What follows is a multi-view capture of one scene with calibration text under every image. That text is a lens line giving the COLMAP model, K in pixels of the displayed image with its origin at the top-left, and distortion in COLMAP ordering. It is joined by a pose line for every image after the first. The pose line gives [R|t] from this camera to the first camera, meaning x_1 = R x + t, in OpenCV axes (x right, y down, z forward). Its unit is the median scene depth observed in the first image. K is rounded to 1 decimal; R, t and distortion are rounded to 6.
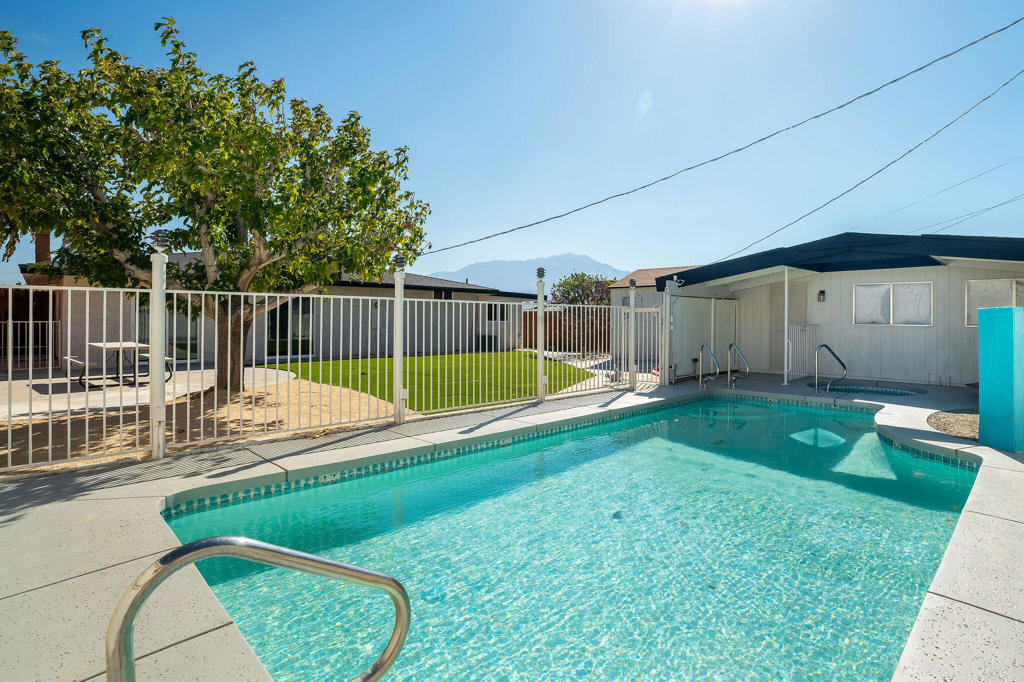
lens RADIAL K [[501.3, 0, 510.9], [0, 501.3, 318.6], [0, 0, 1]] dist [-0.043683, 0.000005]
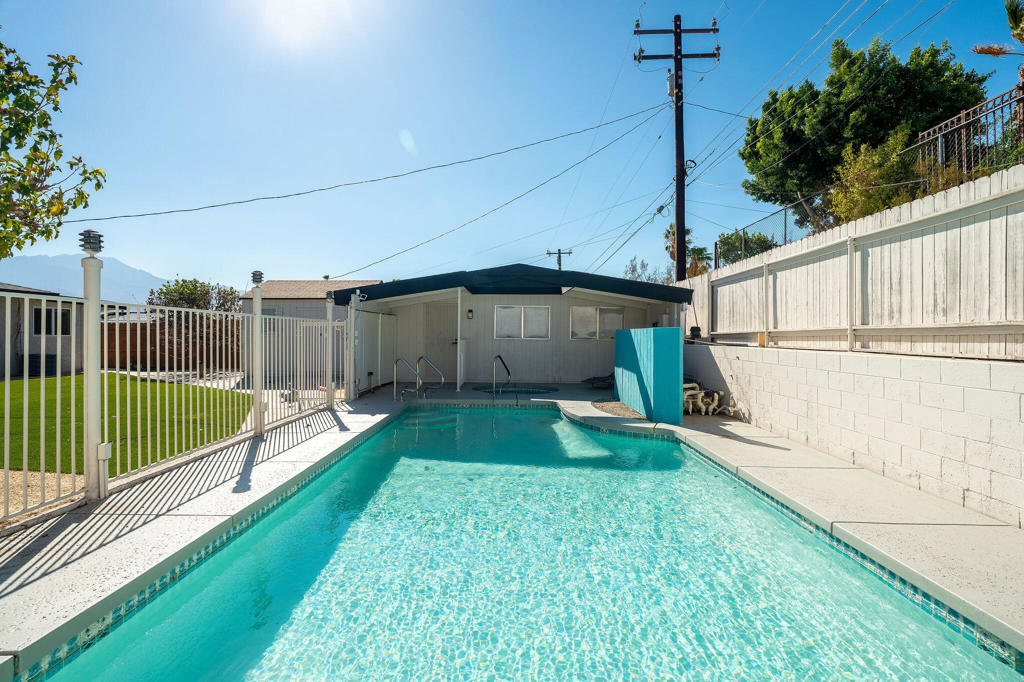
lens RADIAL K [[483.1, 0, 518.2], [0, 483.1, 337.5], [0, 0, 1]] dist [-0.071830, 0.027809]
pose [[0.710284, -0.001063, 0.703915, -0.128331], [-0.006167, 0.999951, 0.007732, -0.000014], [-0.703888, -0.009833, 0.710243, 0.107326]]
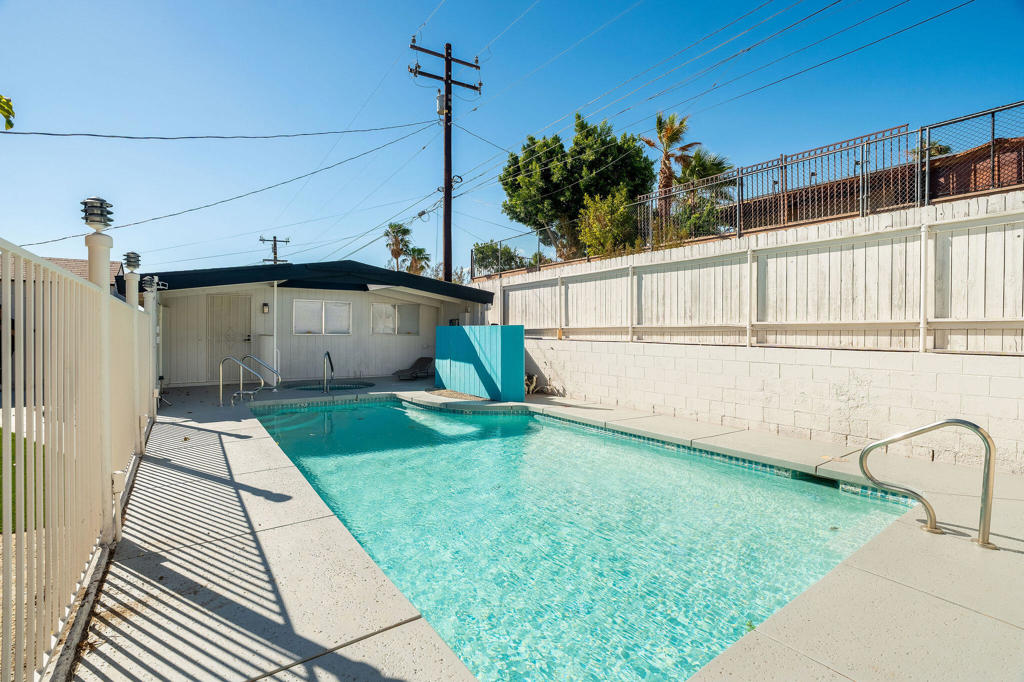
lens RADIAL K [[483.1, 0, 518.2], [0, 483.1, 337.5], [0, 0, 1]] dist [-0.071830, 0.027809]
pose [[0.154666, -0.014534, 0.987860, -0.373531], [-0.006833, 0.999852, 0.015780, -0.002235], [-0.987943, -0.009191, 0.154544, 0.325903]]
